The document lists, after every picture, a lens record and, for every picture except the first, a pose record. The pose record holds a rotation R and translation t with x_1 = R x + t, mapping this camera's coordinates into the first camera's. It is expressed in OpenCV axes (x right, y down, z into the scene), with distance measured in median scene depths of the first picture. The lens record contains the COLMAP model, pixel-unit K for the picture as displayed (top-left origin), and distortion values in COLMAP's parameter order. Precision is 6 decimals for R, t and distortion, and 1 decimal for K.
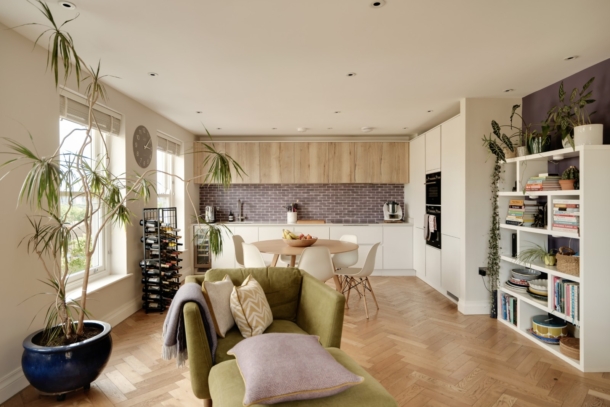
lens RADIAL K [[349.8, 0, 305.0], [0, 349.8, 203.5], [0, 0, 1]] dist [0.003159, 0.000653]
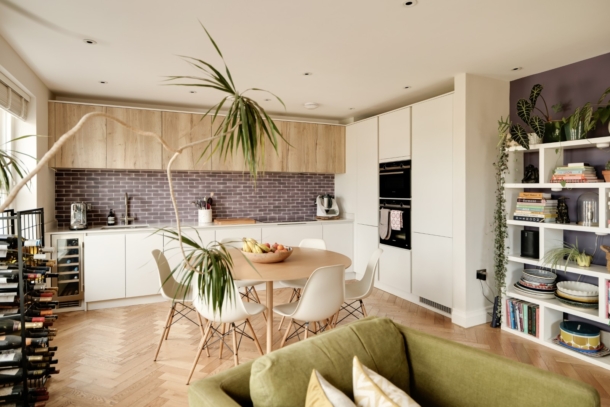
lens RADIAL K [[355.6, 0, 304.3], [0, 355.6, 191.1], [0, 0, 1]] dist [-0.000540, 0.000675]
pose [[0.912483, -0.001048, 0.409113, -0.209622], [0.006383, 0.999911, -0.011676, -0.005536], [-0.409065, 0.013265, 0.912409, 0.305568]]
